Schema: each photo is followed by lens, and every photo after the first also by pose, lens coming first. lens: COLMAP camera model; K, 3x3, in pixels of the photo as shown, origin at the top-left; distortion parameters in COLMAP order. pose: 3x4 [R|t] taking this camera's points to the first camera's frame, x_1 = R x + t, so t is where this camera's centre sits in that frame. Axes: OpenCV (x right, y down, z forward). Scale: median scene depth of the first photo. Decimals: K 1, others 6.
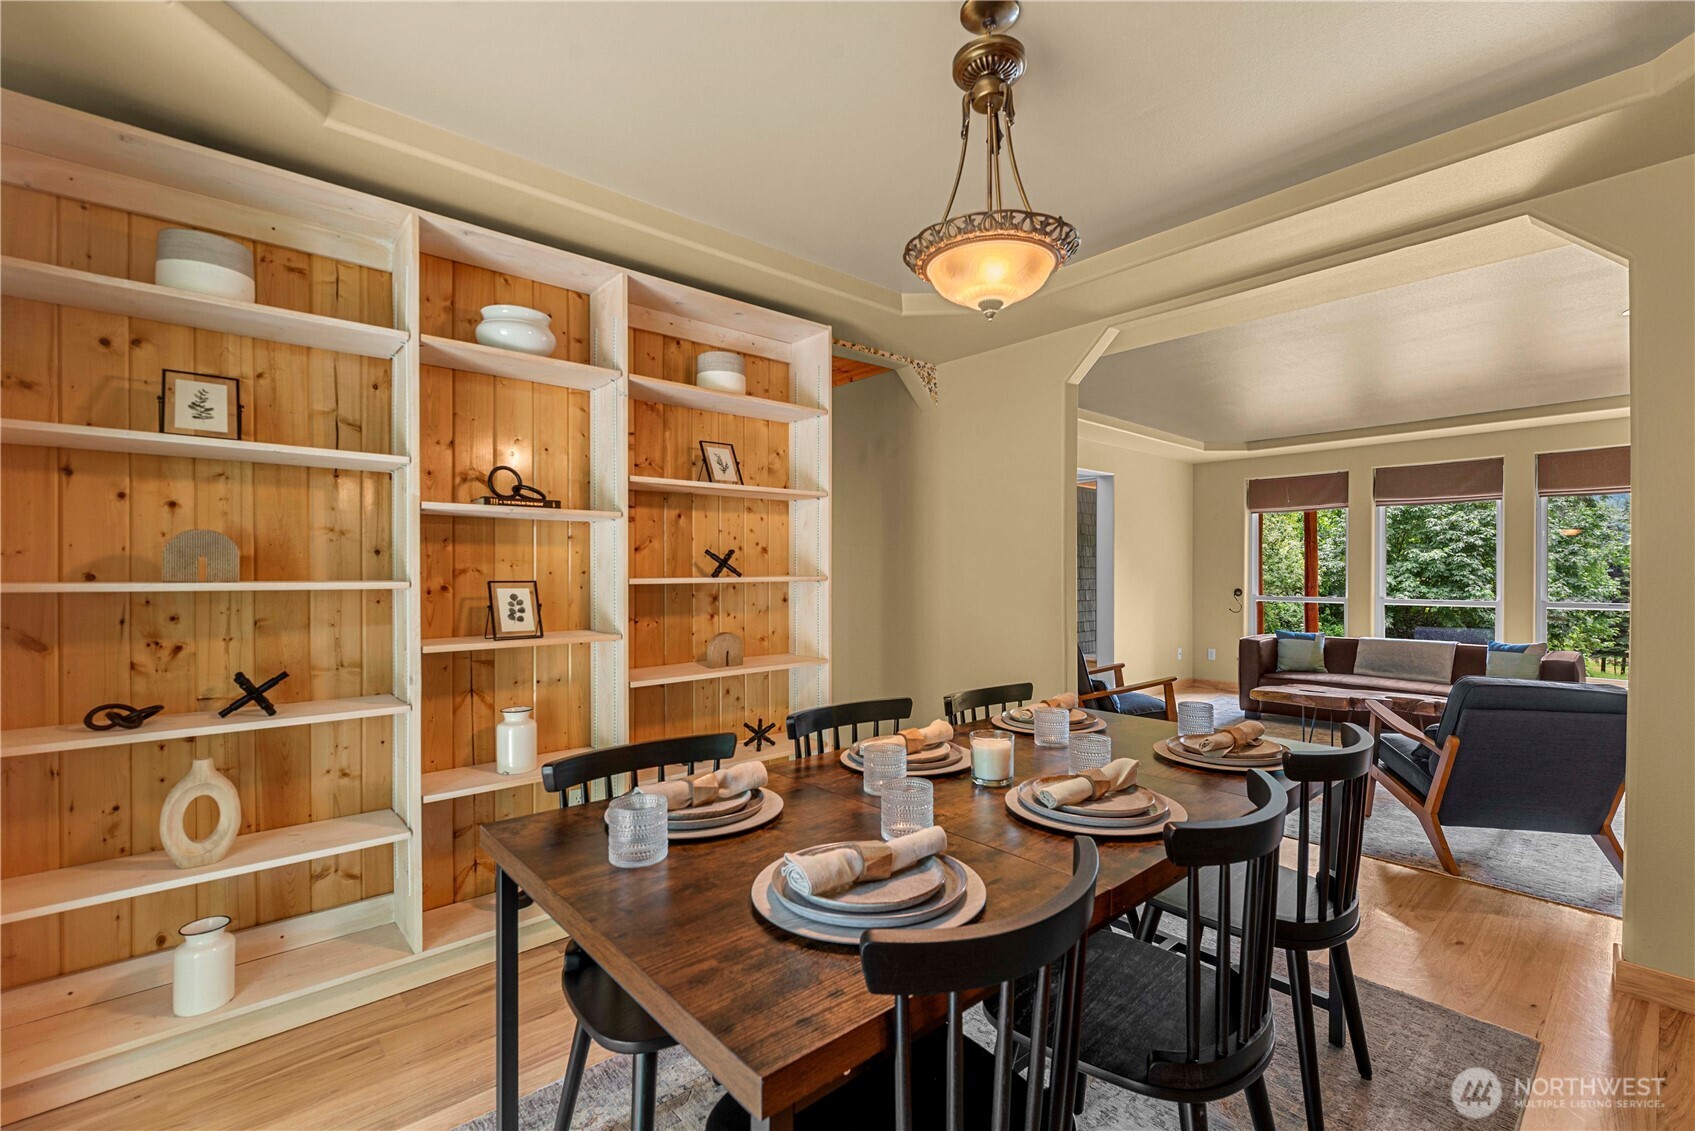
lens RADIAL K [[749.9, 0, 851.2], [0, 749.9, 577.0], [0, 0, 1]] dist [0.001524, -0.000651]
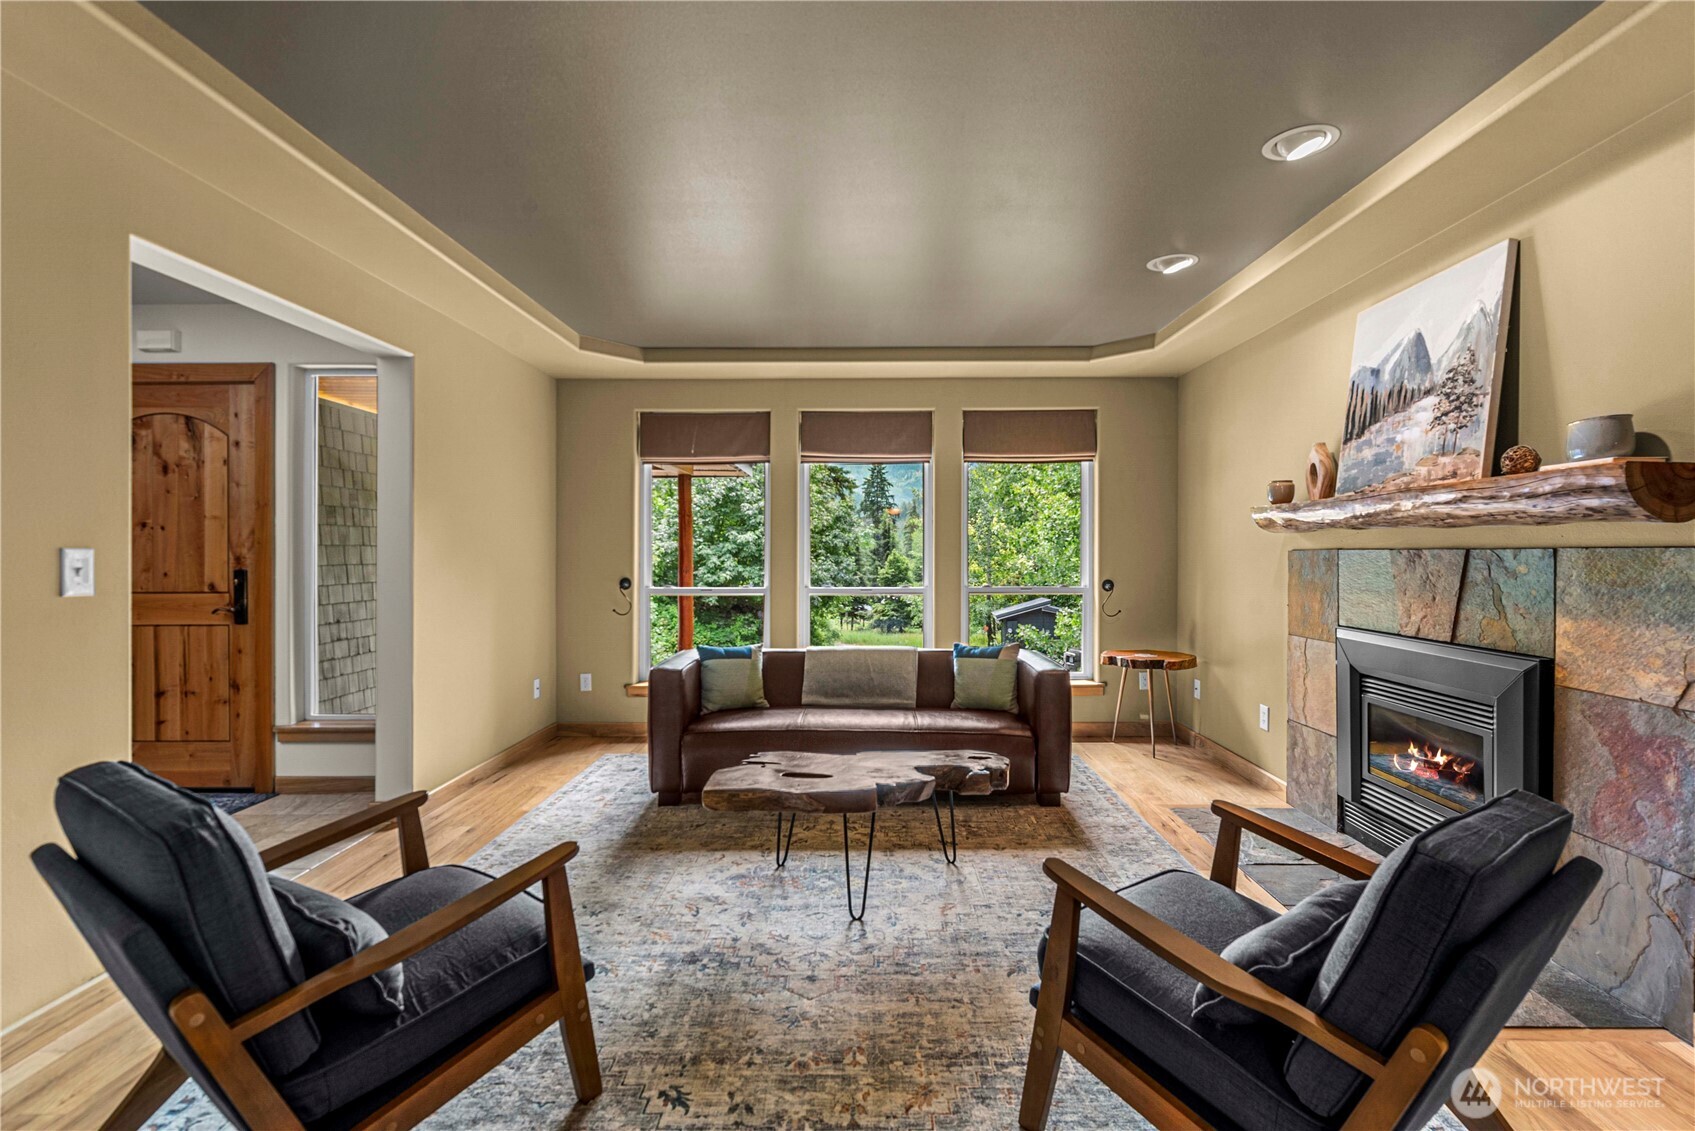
lens RADIAL K [[828.5, 0, 881.7], [0, 828.5, 554.8], [0, 0, 1]] dist [0.004091, -0.000030]
pose [[0.672501, -0.003780, 0.740087, 0.164457], [0.007018, 0.999975, -0.001269, -0.002914], [-0.740063, 0.006048, 0.672510, 0.433478]]
